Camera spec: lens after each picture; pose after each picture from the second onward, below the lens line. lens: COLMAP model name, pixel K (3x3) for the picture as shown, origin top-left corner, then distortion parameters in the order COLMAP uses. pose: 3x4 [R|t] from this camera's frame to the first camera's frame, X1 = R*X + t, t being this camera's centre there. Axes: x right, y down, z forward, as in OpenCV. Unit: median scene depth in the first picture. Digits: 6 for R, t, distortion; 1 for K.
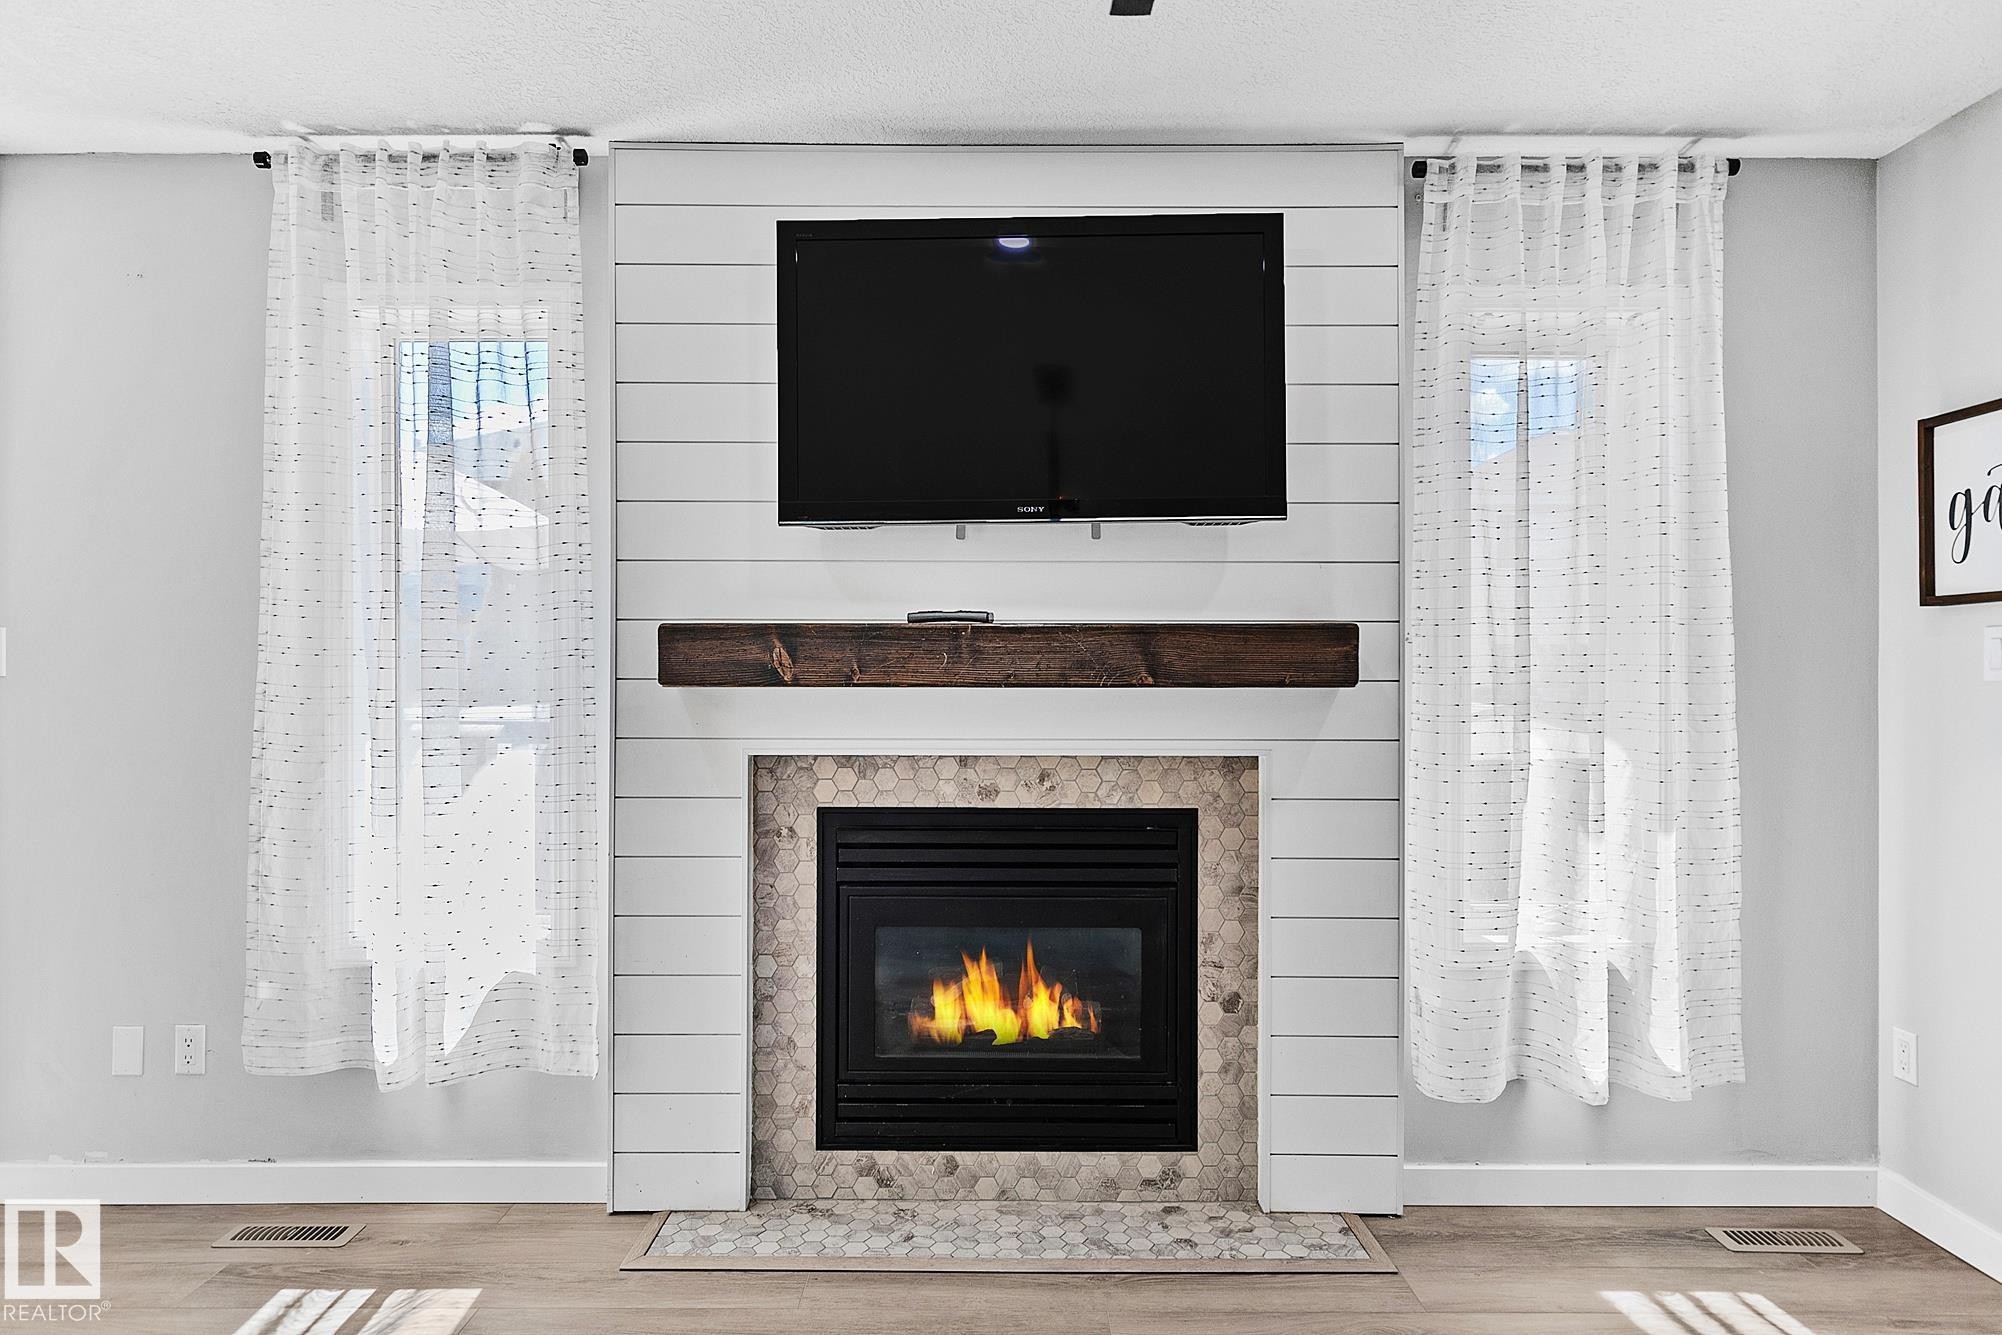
lens RADIAL K [[1199.1, 0, 1004.4], [0, 1199.1, 676.2], [0, 0, 1]] dist [0.002555, -0.001481]
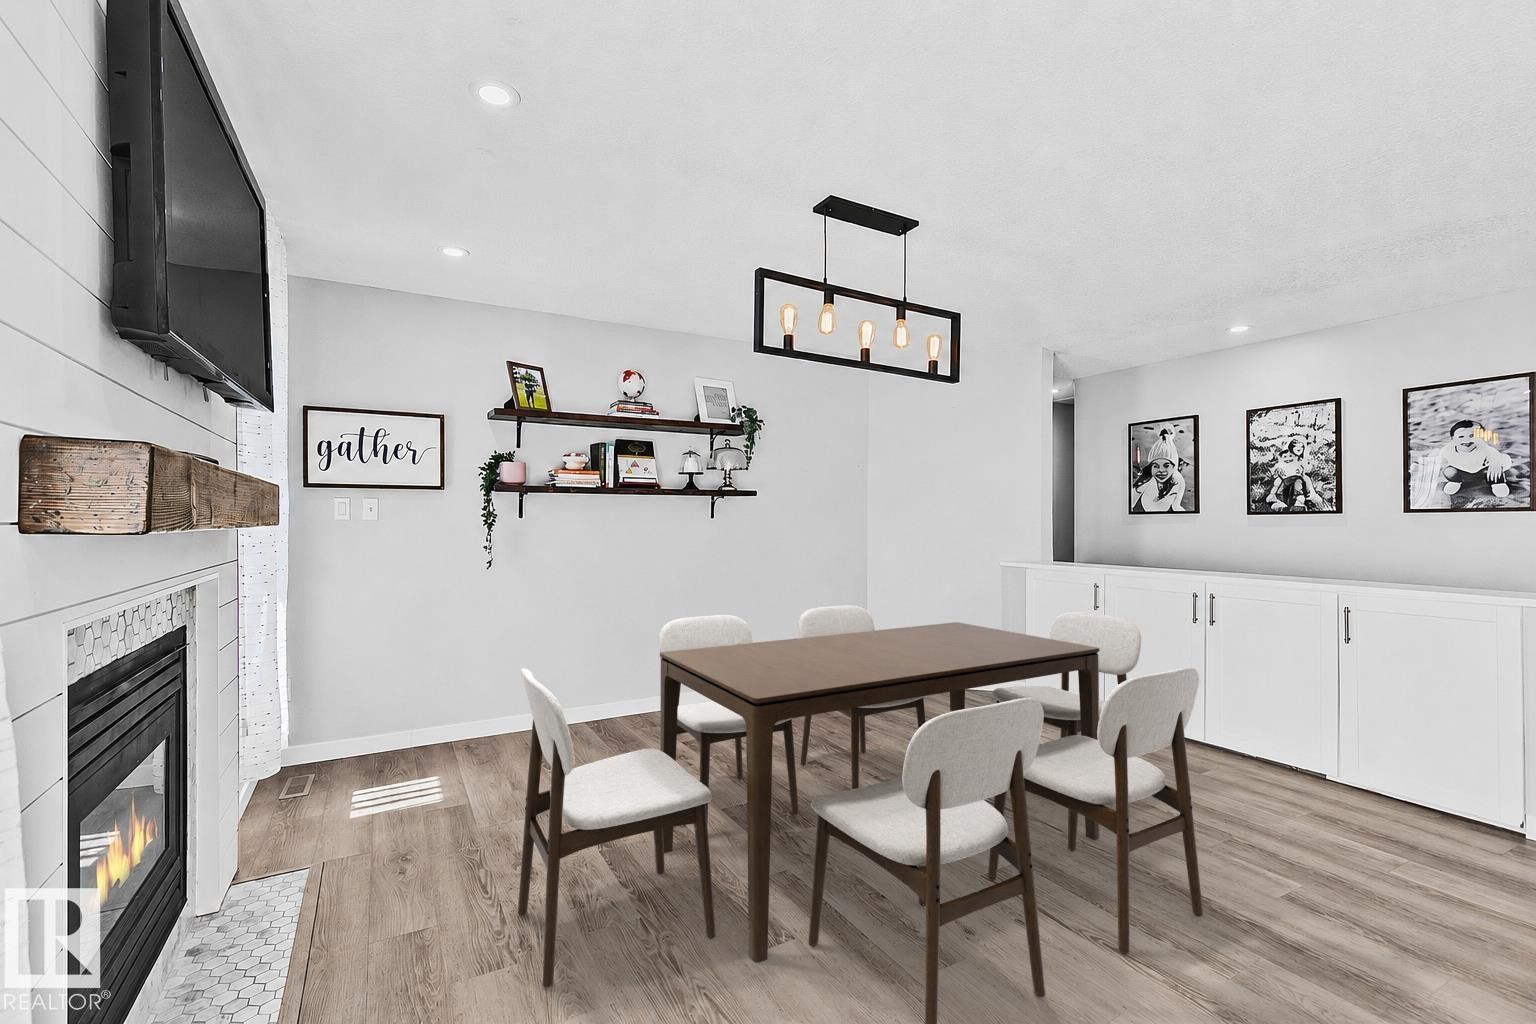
lens RADIAL K [[687.4, 0, 759.3], [0, 687.4, 518.8], [0, 0, 1]] dist [0.008376, -0.002085]
pose [[-0.487640, -0.002642, 0.873041, -0.769608], [0.002104, 0.999989, 0.004202, -0.001943], [-0.873042, 0.003886, -0.487629, 0.846952]]
